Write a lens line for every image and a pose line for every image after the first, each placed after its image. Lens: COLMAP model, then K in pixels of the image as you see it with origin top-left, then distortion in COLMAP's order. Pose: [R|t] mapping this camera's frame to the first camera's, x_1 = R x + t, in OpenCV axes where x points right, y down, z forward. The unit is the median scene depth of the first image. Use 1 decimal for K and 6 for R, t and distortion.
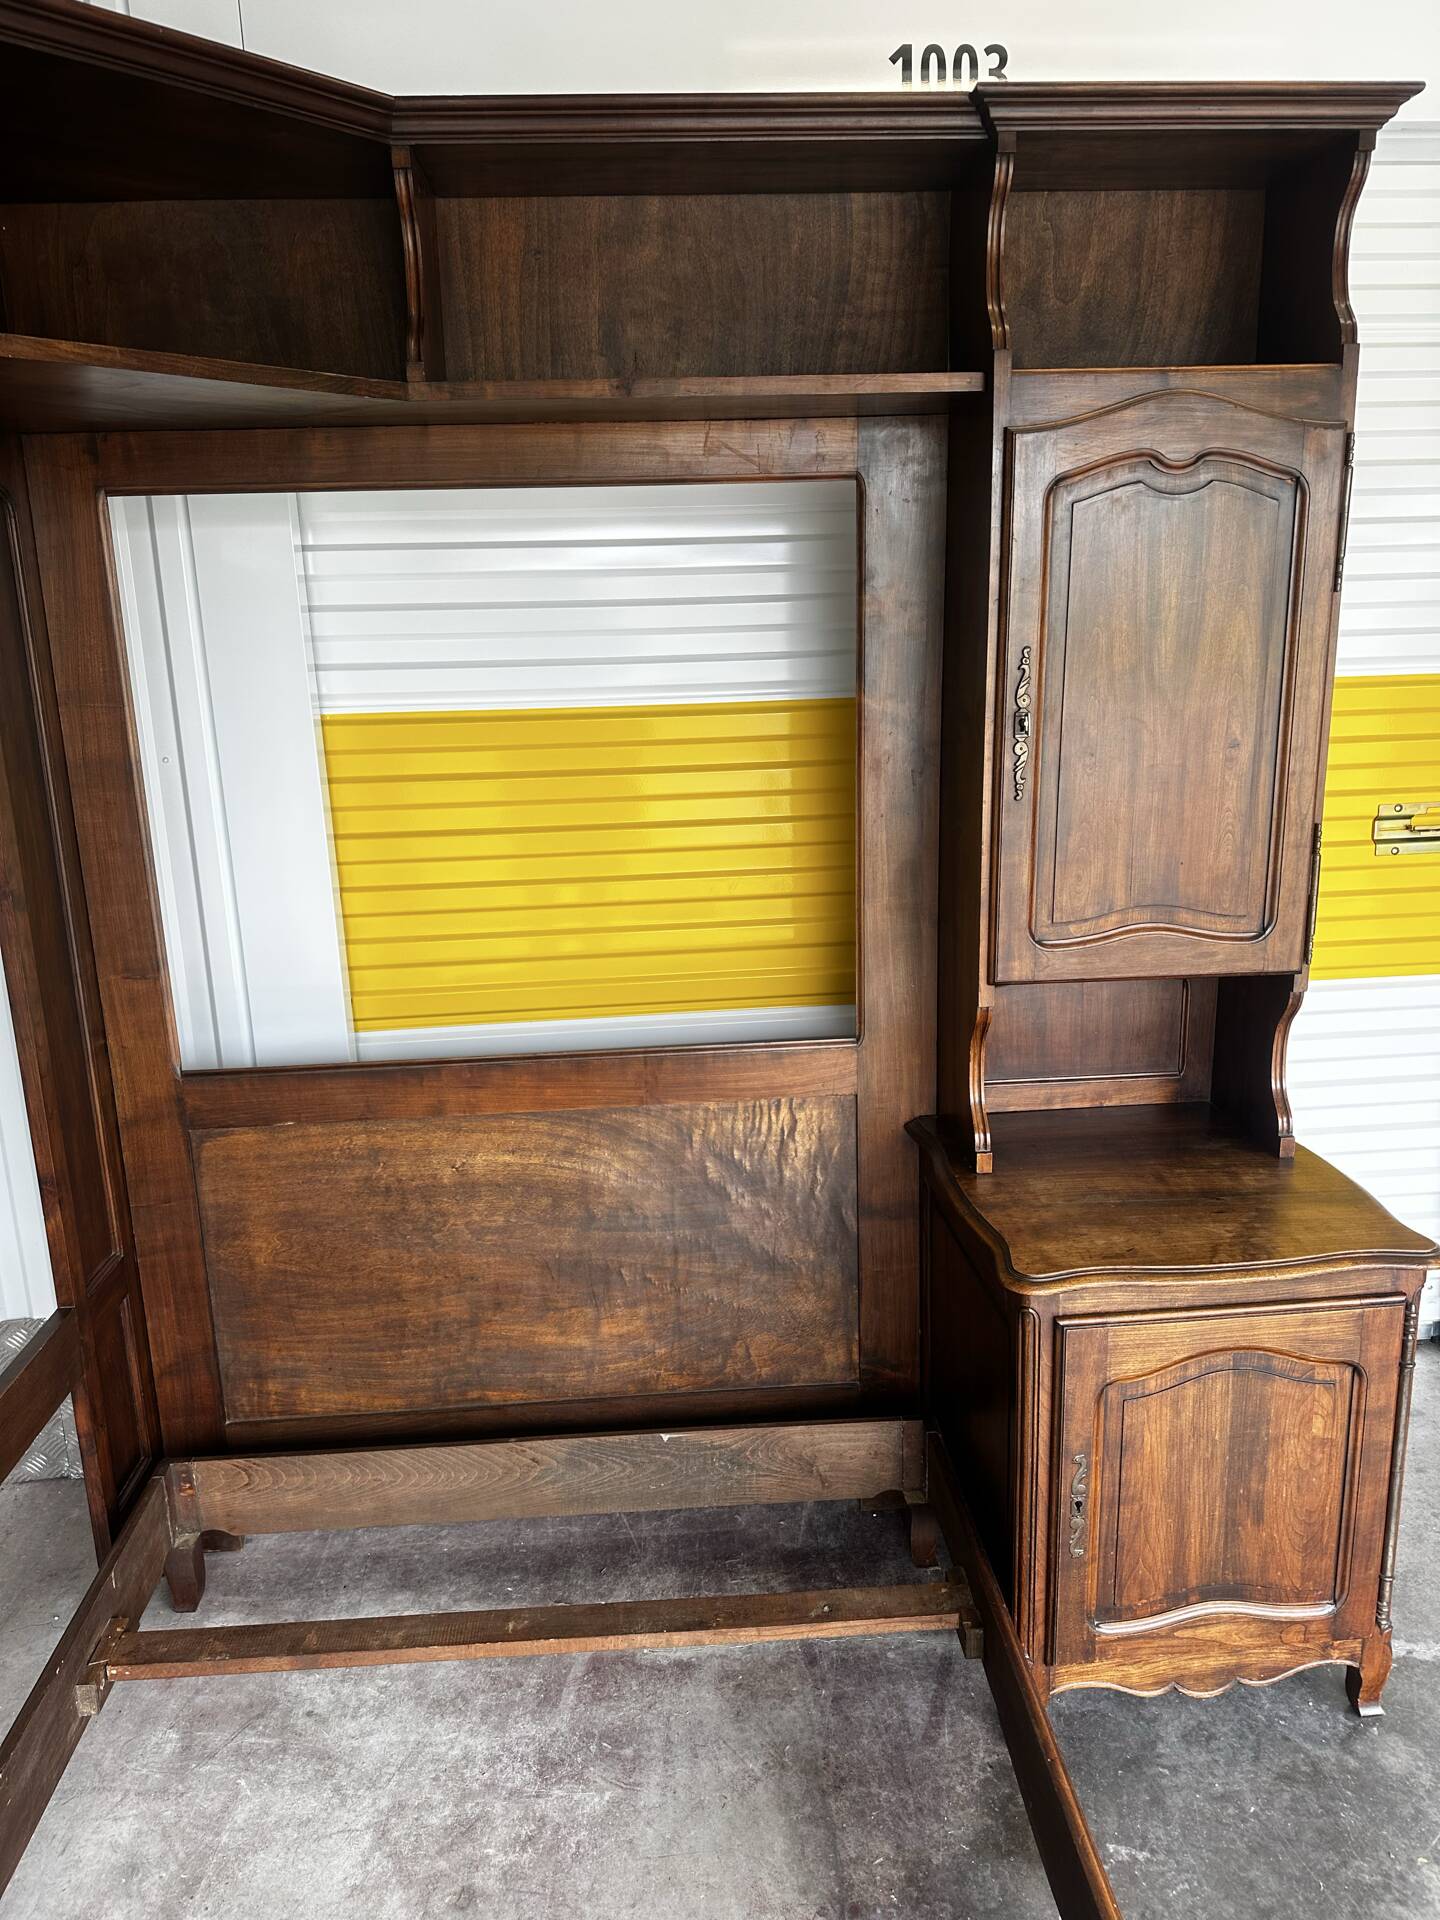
lens RADIAL K [[1328.7, 0, 718.7], [0, 1328.7, 947.9], [0, 0, 1]] dist [0.112327, -0.177724]
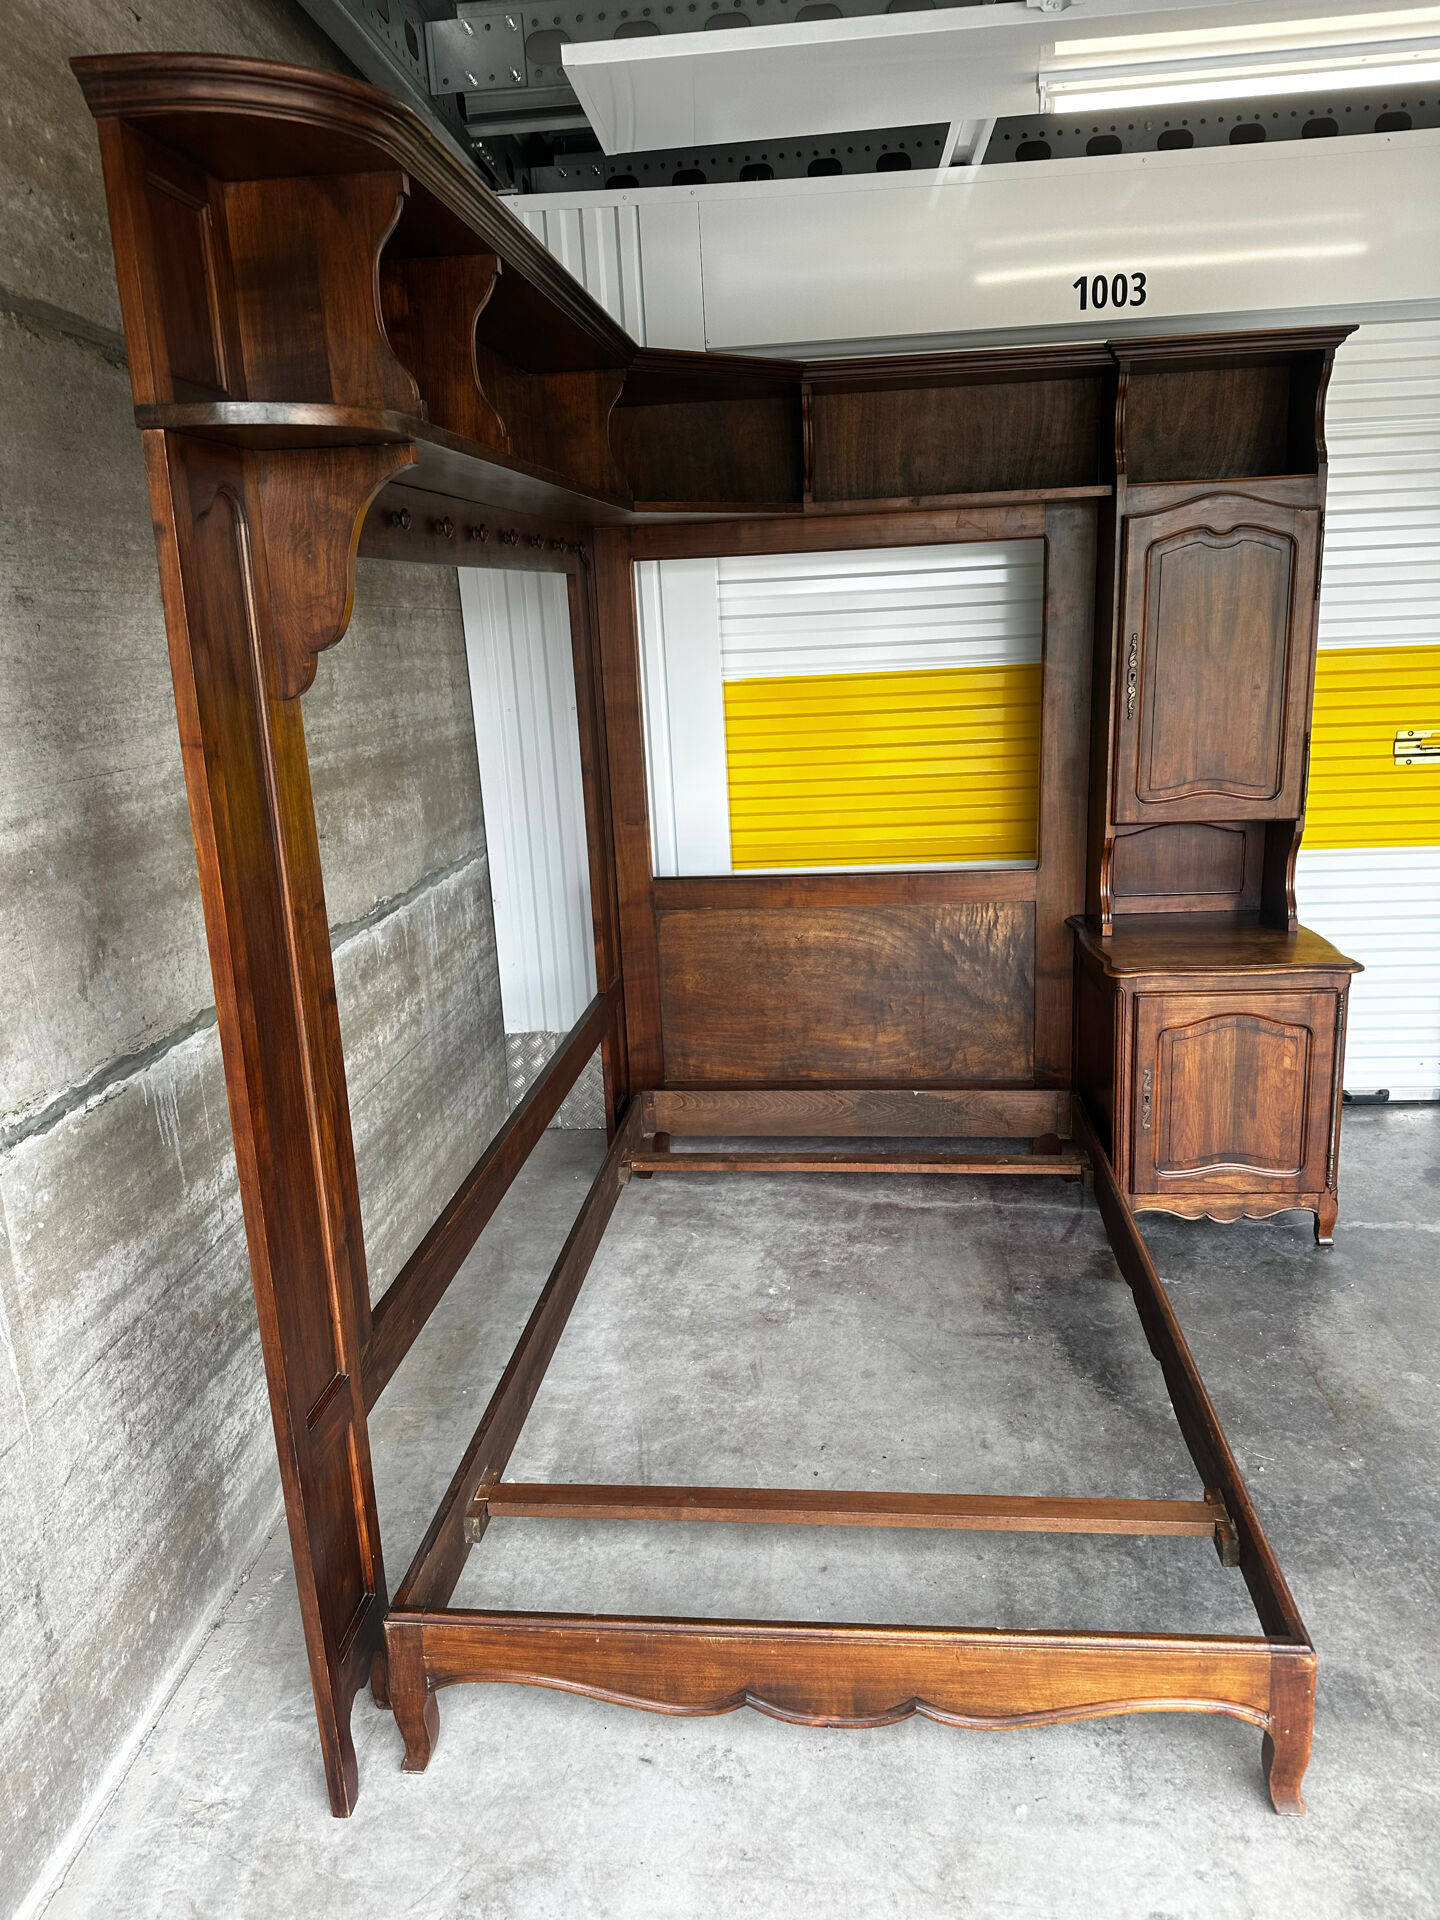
lens RADIAL K [[1325.6, 0, 722.8], [0, 1325.6, 948.2], [0, 0, 1]] dist [0.167800, -0.337185]
pose [[0.986826, 0.024869, -0.159864, -0.015205], [-0.022136, 0.999577, 0.018852, 0.149355], [0.160265, -0.015065, 0.986959, -0.745764]]
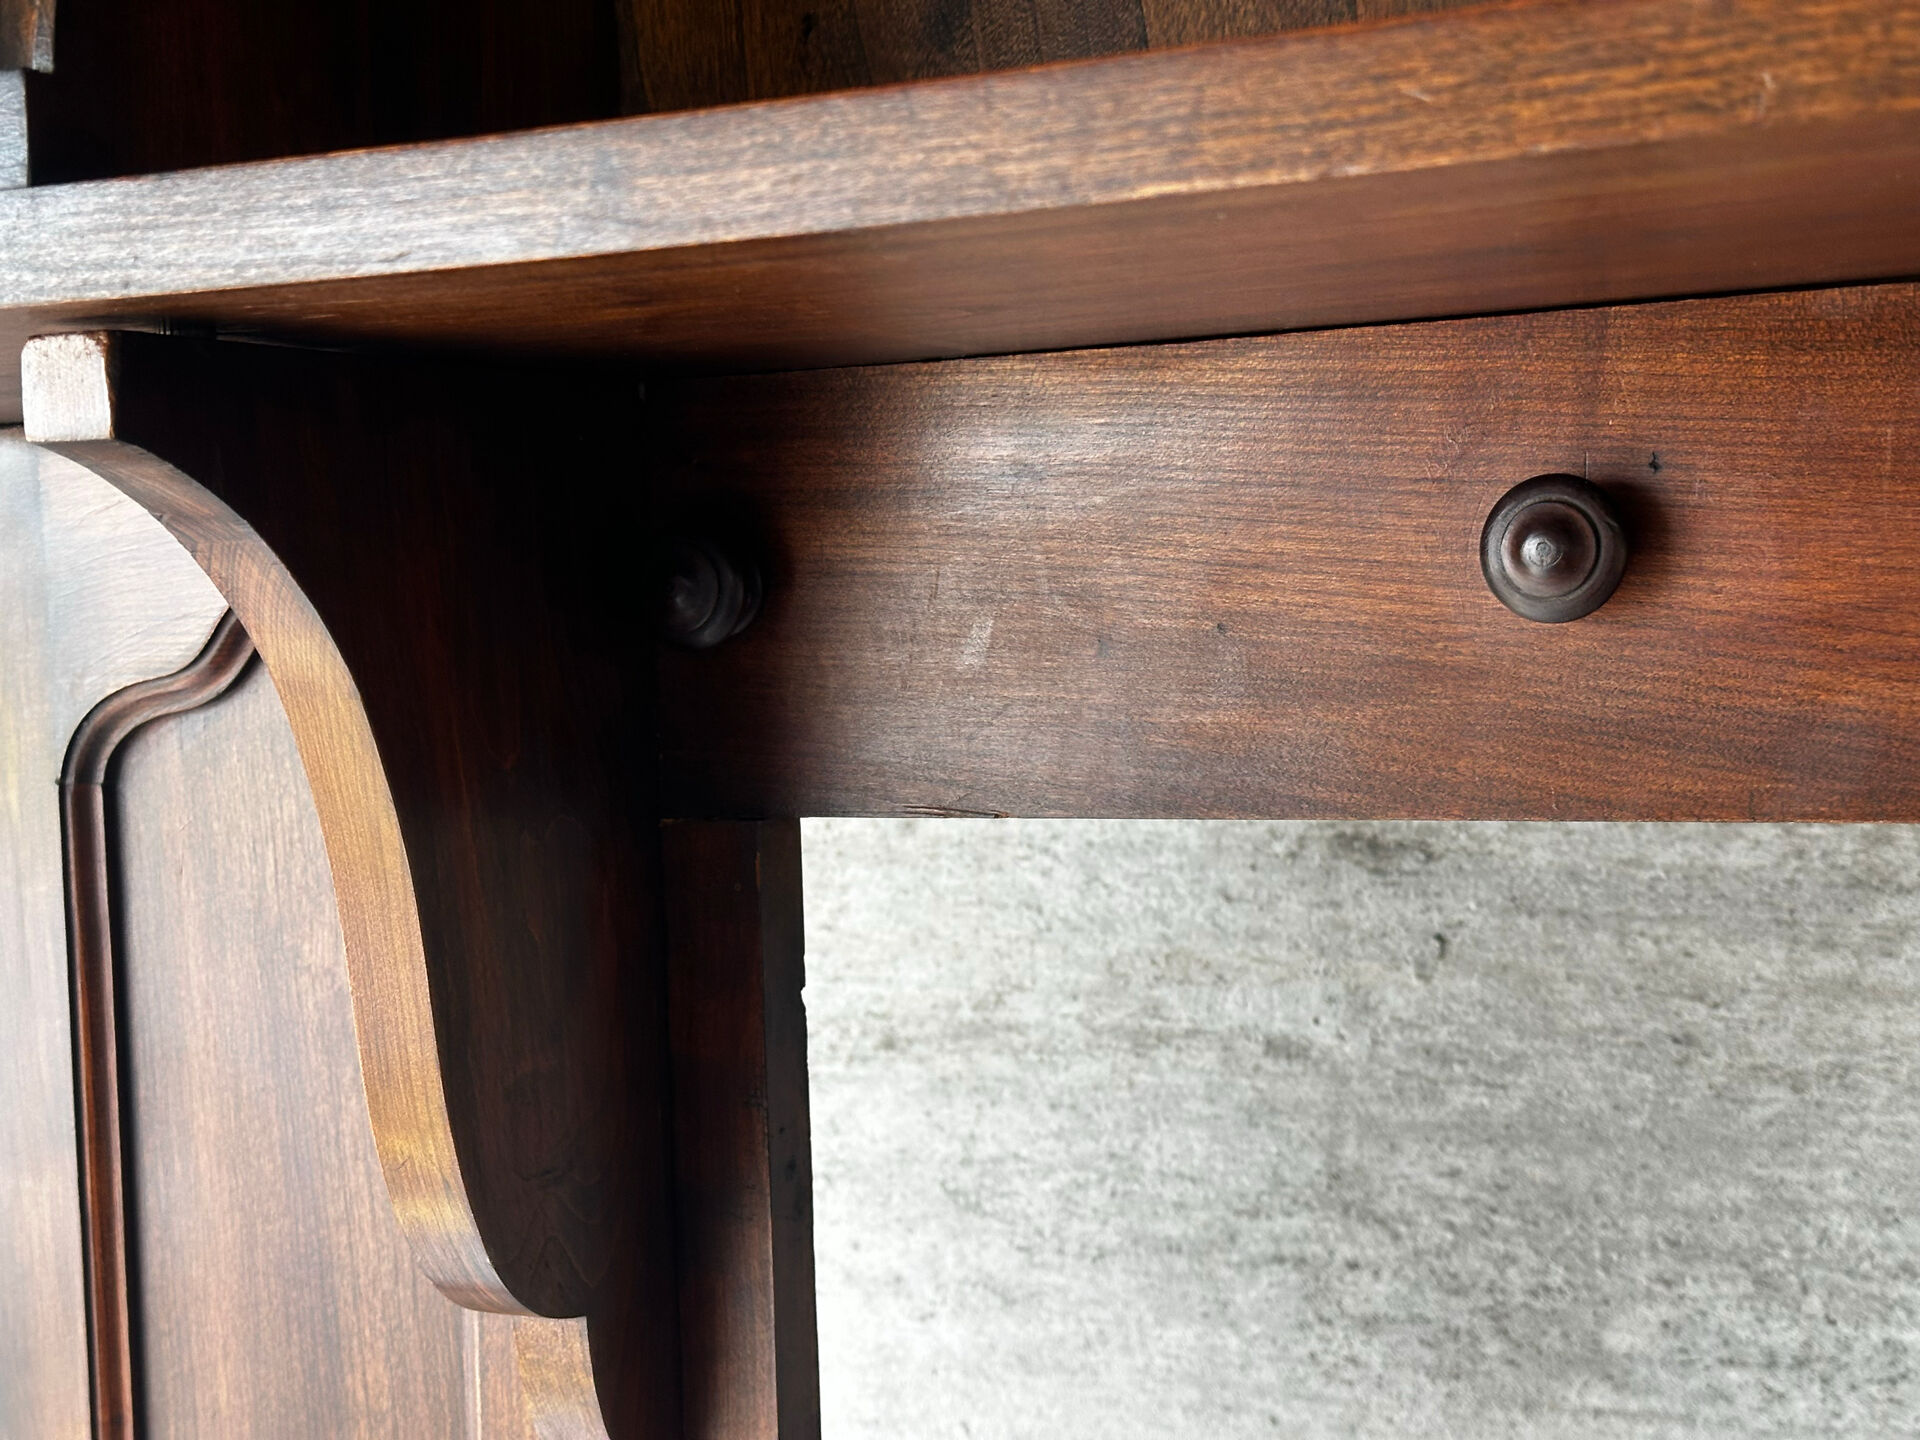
lens RADIAL K [[2703.4, 0, 953.7], [0, 2703.4, 775.3], [0, 0, 1]] dist [0.275167, -0.713521]
pose [[-0.472200, 0.089344, -0.876952, -0.122998], [-0.168544, 0.967345, 0.189307, -0.134723], [0.865229, 0.237195, -0.441721, 0.165428]]
